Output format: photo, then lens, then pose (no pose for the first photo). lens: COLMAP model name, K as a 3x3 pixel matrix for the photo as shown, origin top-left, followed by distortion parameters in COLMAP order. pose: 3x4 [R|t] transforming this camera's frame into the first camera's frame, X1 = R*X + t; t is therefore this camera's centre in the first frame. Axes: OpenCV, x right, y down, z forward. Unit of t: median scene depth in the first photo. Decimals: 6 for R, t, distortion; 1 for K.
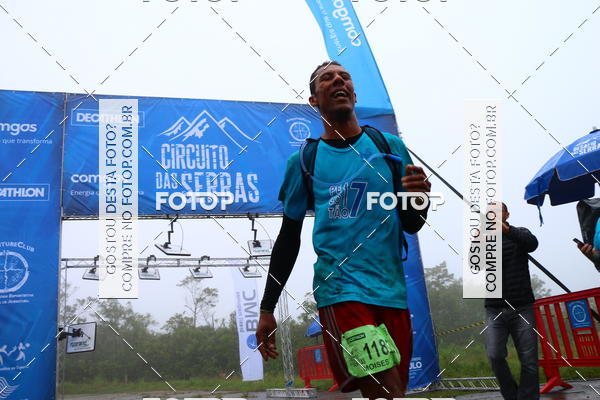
lens RADIAL K [[533.8, 0, 300.8], [0, 533.8, 198.3], [0, 0, 1]] dist [-0.169002, 0.220241]
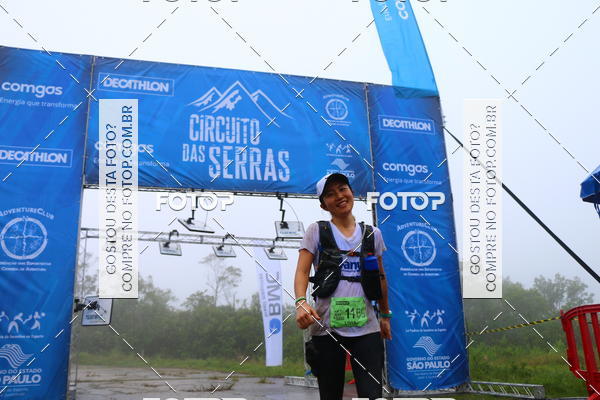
lens RADIAL K [[553.9, 0, 299.0], [0, 553.9, 200.0], [0, 0, 1]] dist [-0.152695, 0.227853]
pose [[0.996431, 0.061126, -0.058222, -0.001574], [-0.058865, 0.997473, 0.039788, 0.000164], [0.060507, -0.036219, 0.997510, 0.017186]]
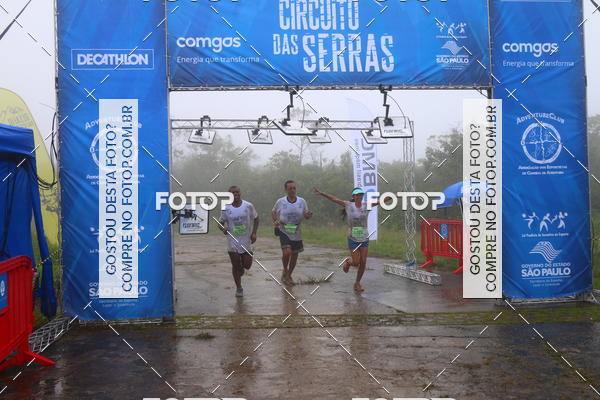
lens RADIAL K [[616.7, 0, 303.2], [0, 616.7, 199.3], [0, 0, 1]] dist [-0.117045, 0.276148]
pose [[0.981623, 0.073302, -0.176188, -0.033834], [-0.015786, 0.951308, 0.307838, -0.097137], [0.190174, -0.299400, 0.934983, 0.011767]]
